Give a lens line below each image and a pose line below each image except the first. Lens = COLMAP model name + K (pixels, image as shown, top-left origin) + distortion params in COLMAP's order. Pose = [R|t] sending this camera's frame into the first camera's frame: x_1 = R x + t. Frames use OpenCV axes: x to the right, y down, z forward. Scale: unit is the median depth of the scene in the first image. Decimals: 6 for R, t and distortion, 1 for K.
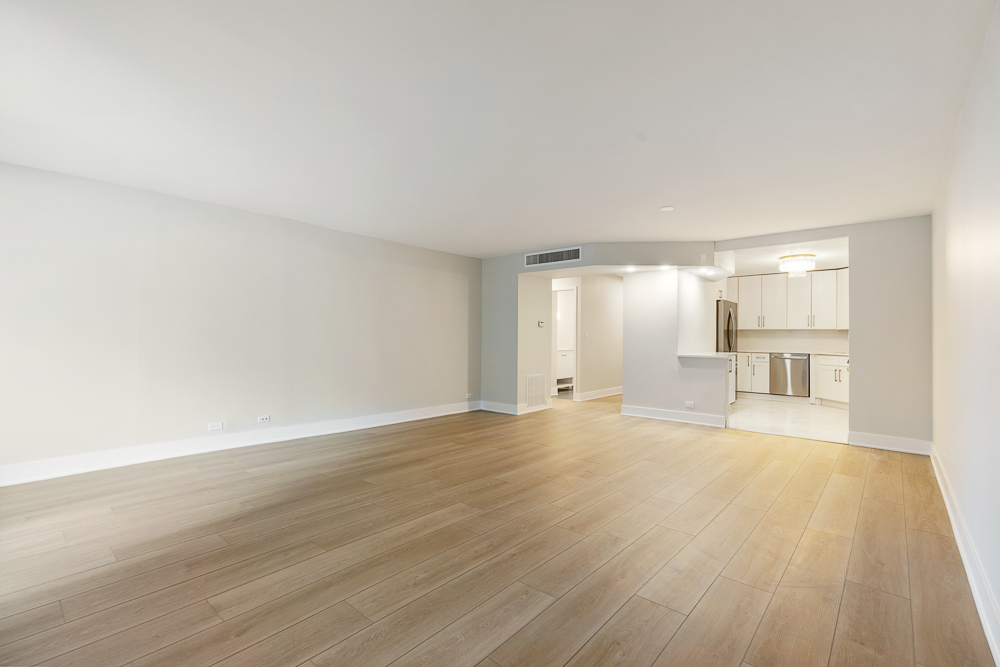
lens RADIAL K [[447.5, 0, 509.1], [0, 447.5, 327.5], [0, 0, 1]] dist [-0.006761, 0.002236]
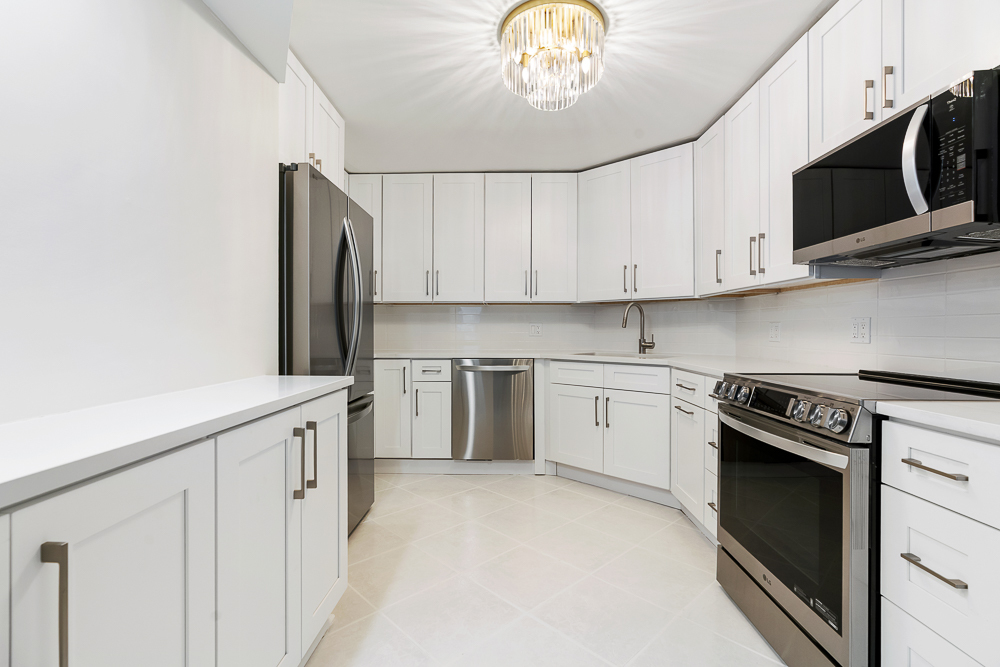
lens RADIAL K [[447.5, 0, 505.1], [0, 447.5, 331.8], [0, 0, 1]] dist [-0.006761, 0.002236]
pose [[0.770167, -0.014943, 0.637667, 0.915123], [-0.002394, 0.999651, 0.026317, 0.054682], [-0.637838, -0.021795, 0.769862, 1.657808]]
